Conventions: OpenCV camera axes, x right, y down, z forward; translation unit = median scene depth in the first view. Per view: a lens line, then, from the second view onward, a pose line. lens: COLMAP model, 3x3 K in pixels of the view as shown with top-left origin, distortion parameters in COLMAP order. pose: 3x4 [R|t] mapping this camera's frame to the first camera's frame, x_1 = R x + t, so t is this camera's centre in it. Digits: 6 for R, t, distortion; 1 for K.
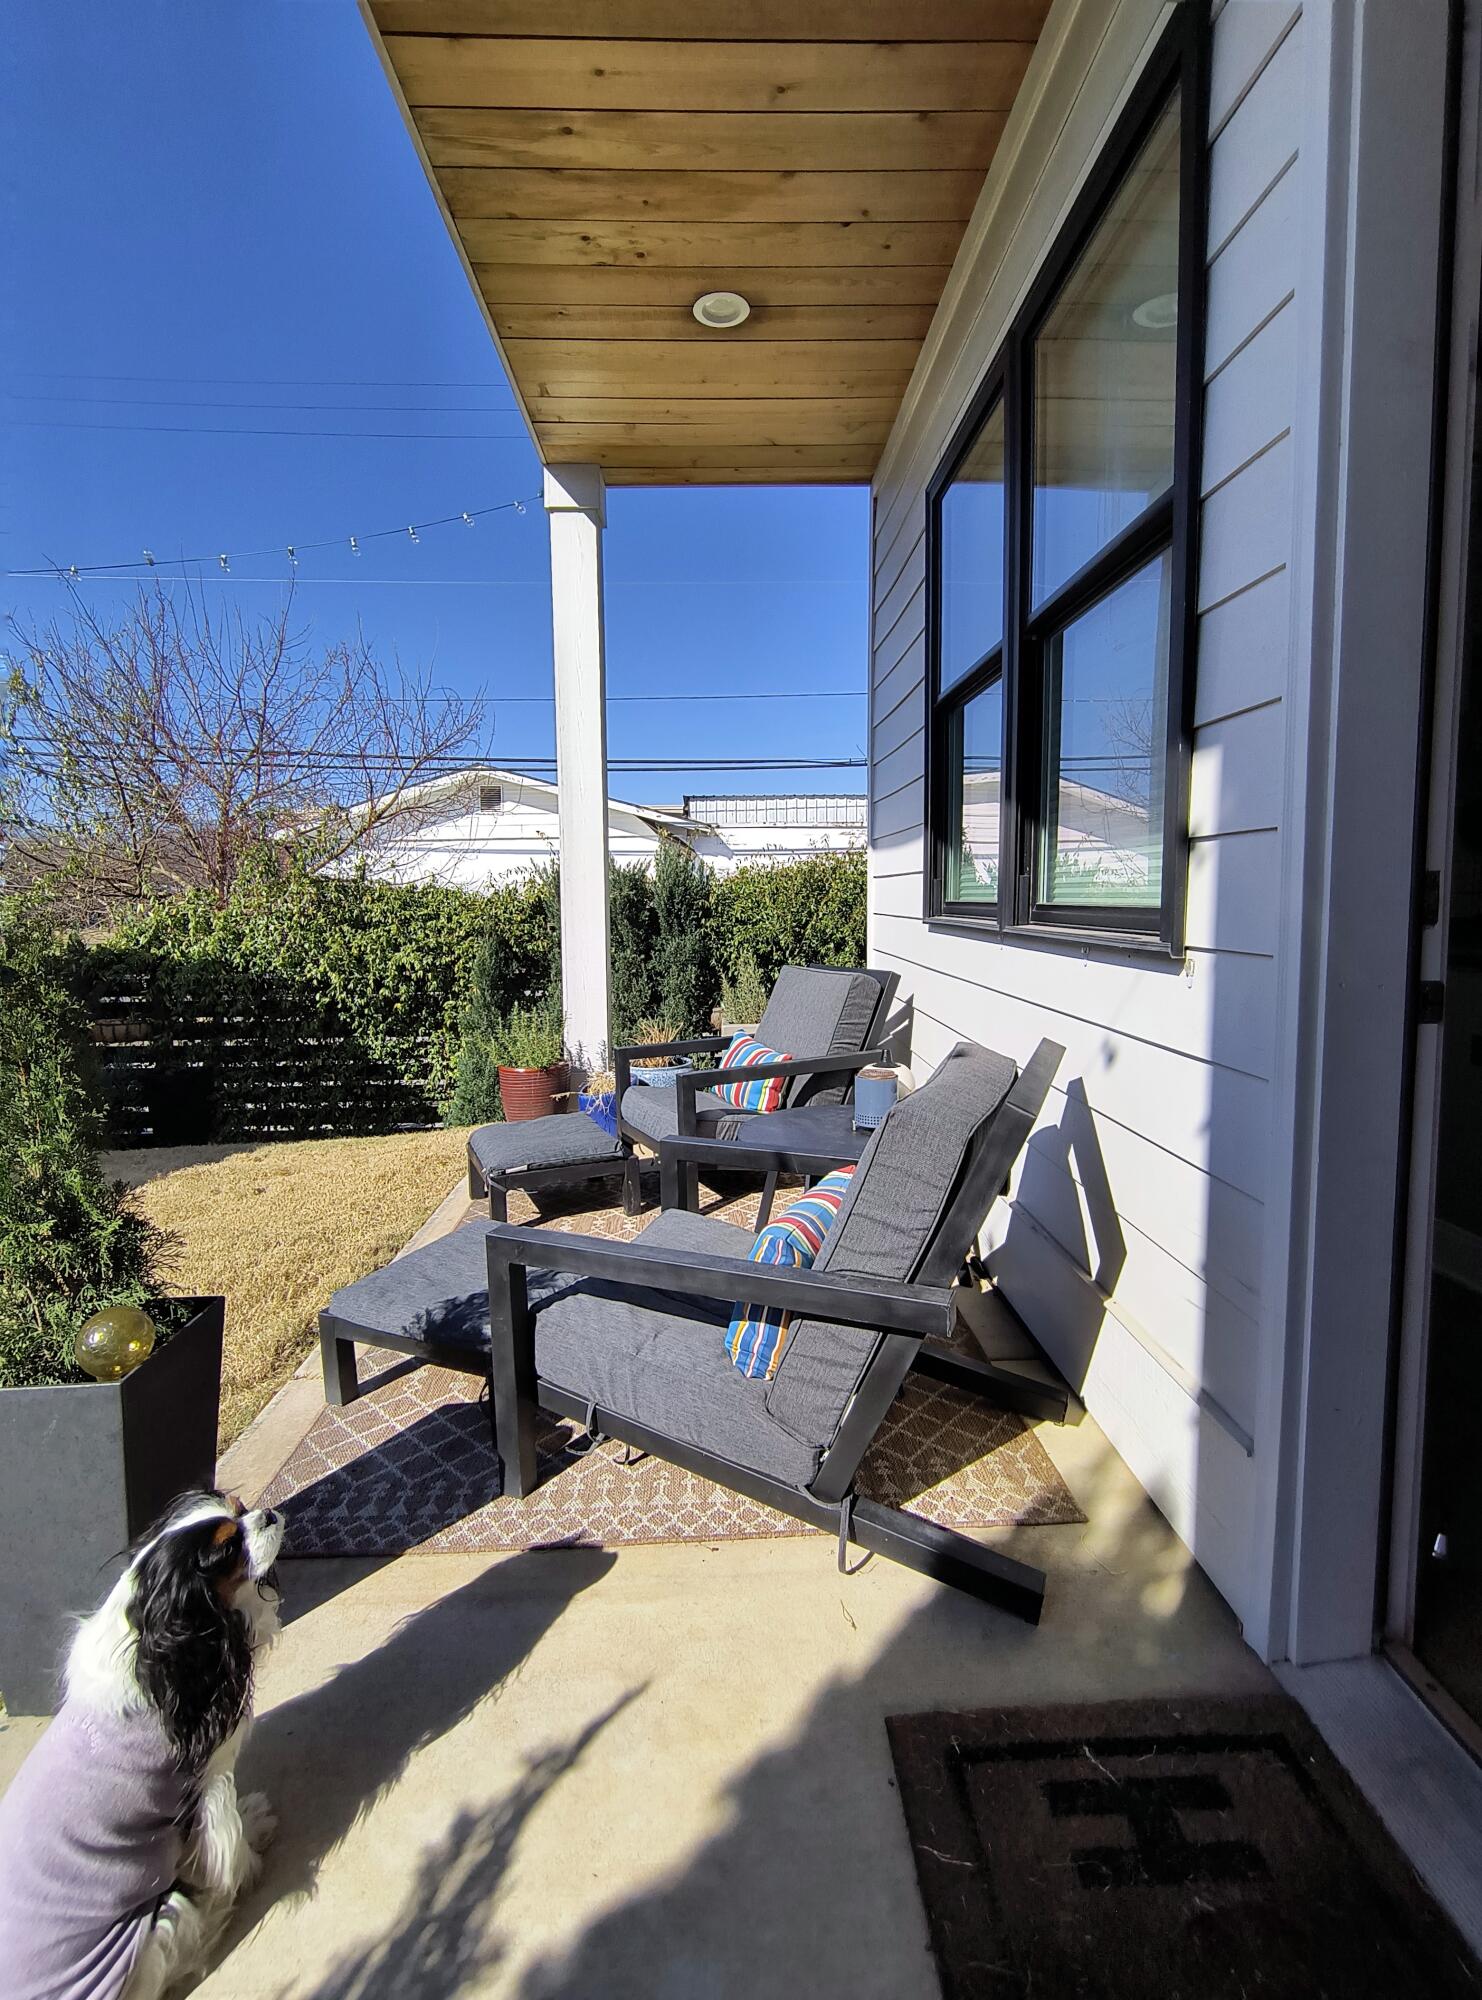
lens RADIAL K [[936.2, 0, 735.0], [0, 936.2, 952.6], [0, 0, 1]] dist [-0.000339, 0.000380]
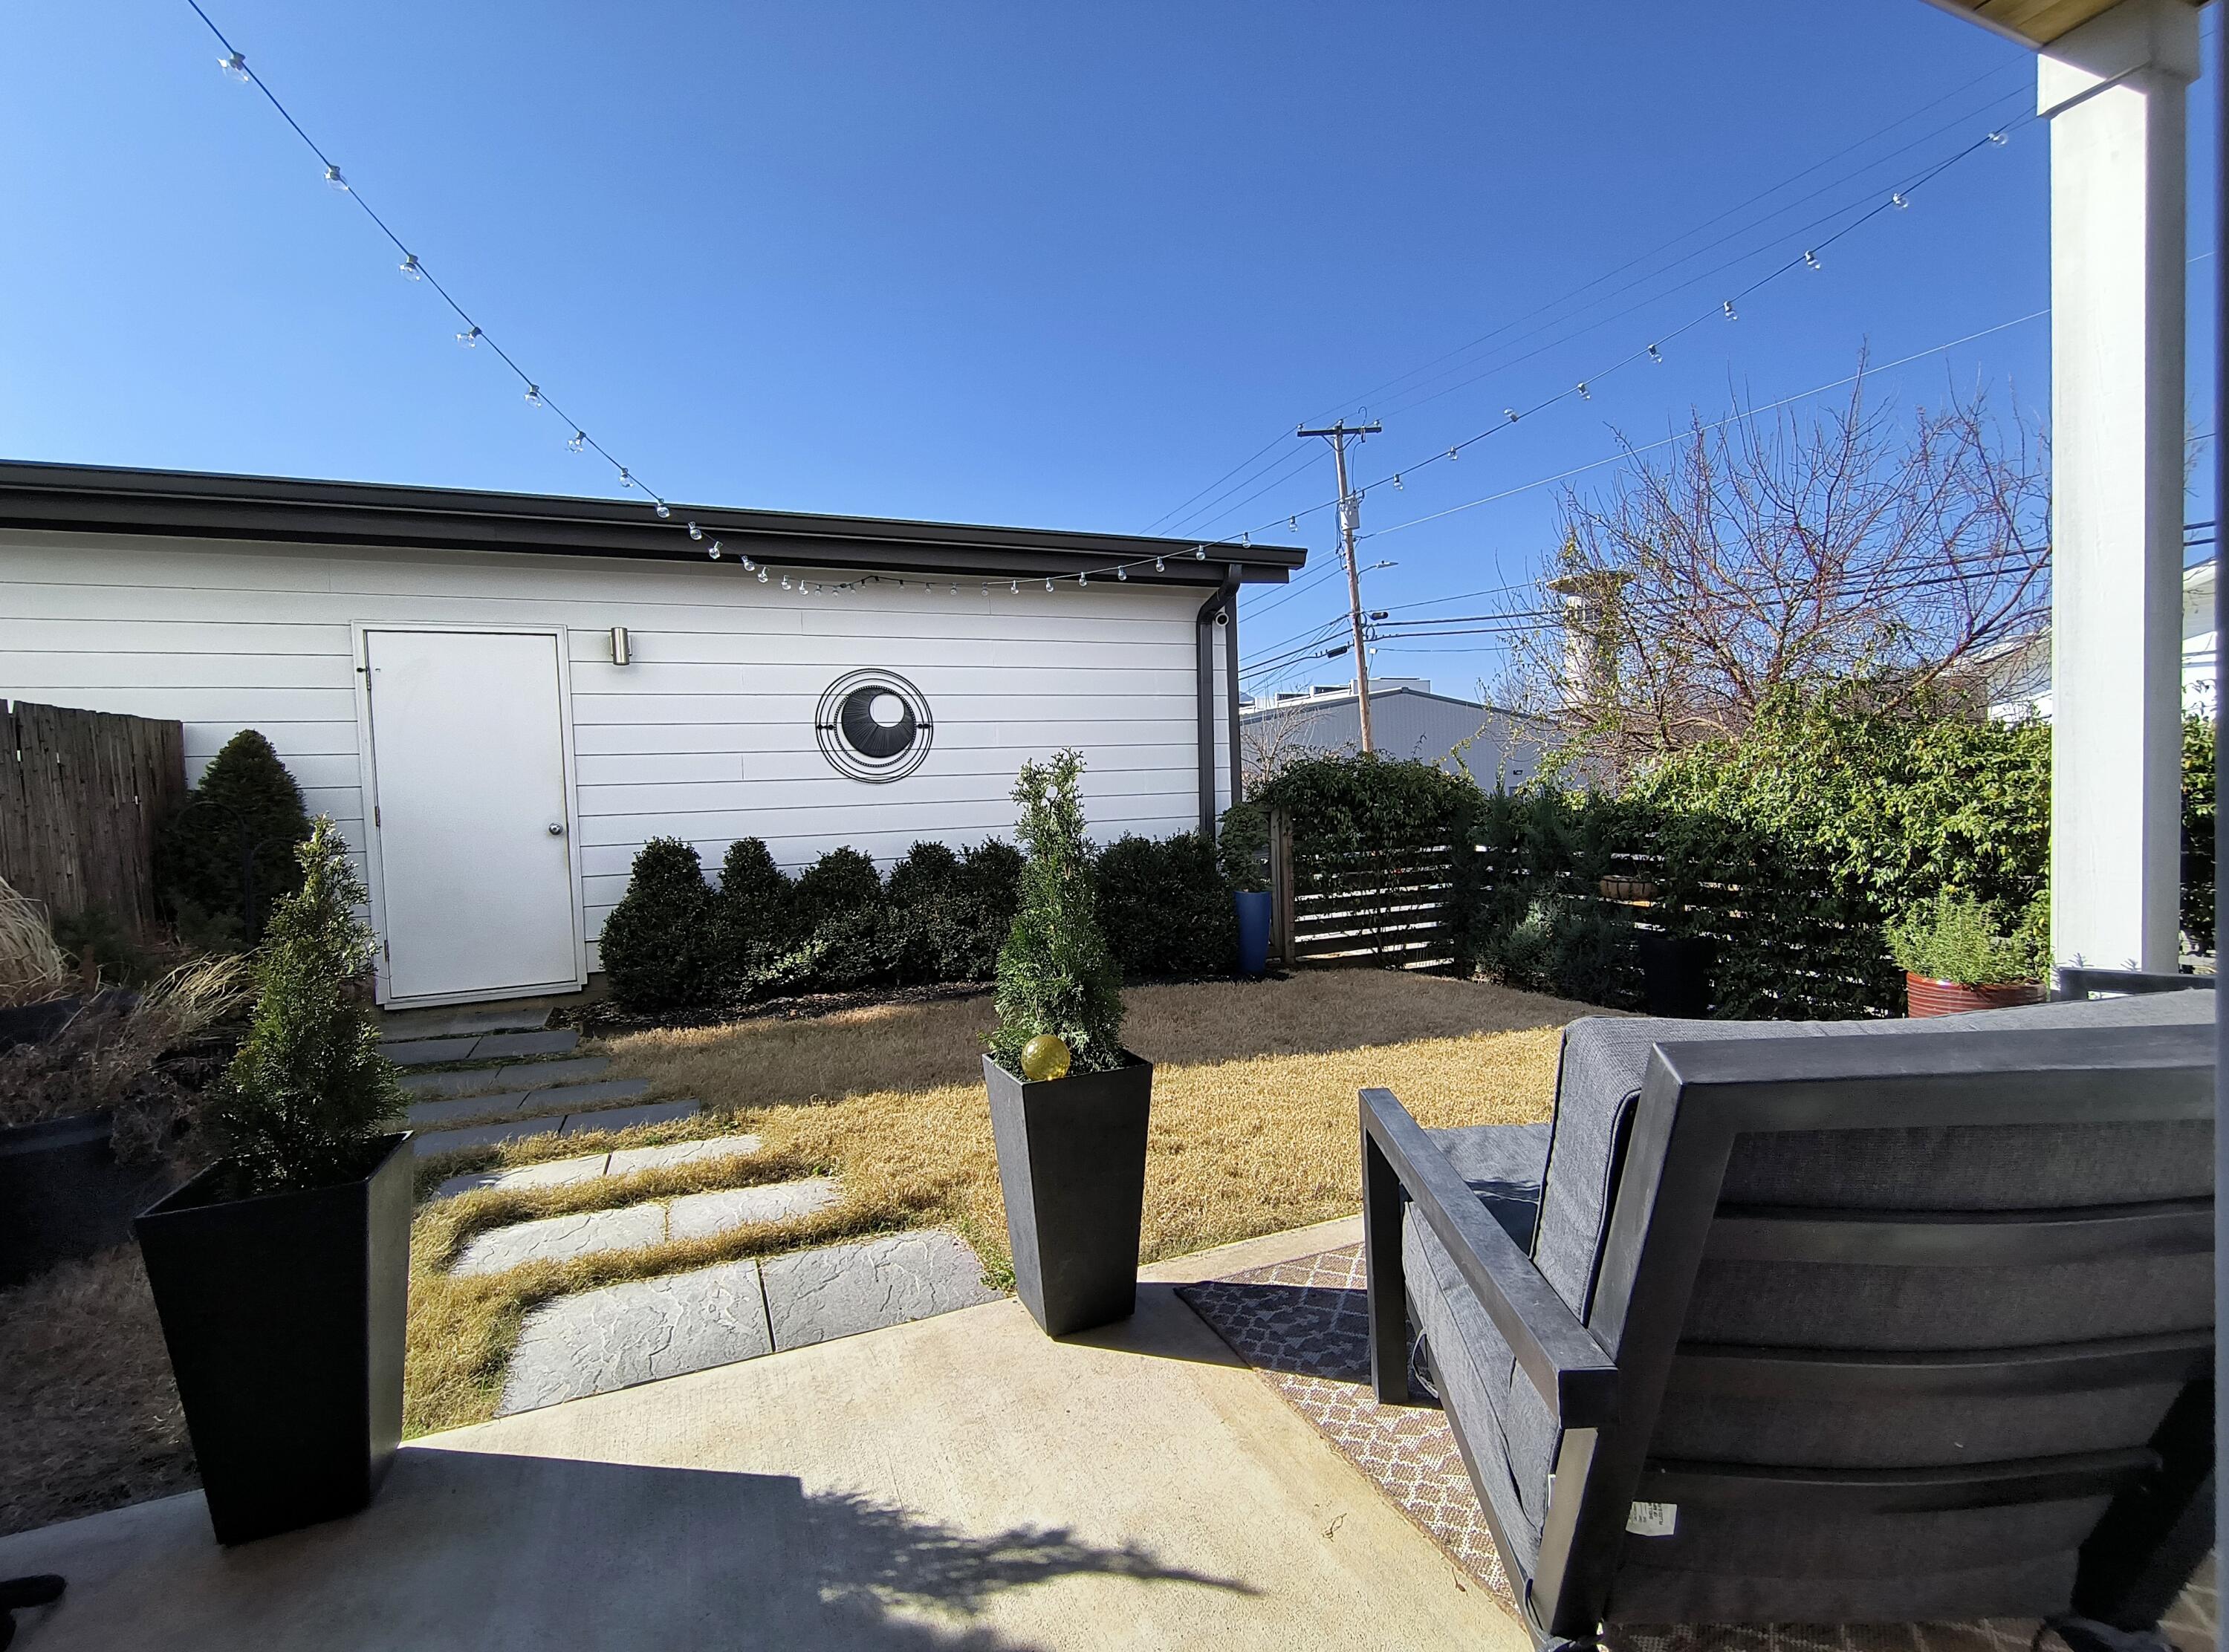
lens RADIAL K [[1043.3, 0, 1101.6], [0, 1043.3, 830.2], [0, 0, 1]] dist [-0.000339, 0.000380]
pose [[0.381362, 0.039038, -0.923601, 0.135578], [-0.023913, 0.999190, 0.032359, 0.001553], [0.924116, 0.009745, 0.381987, 0.082886]]
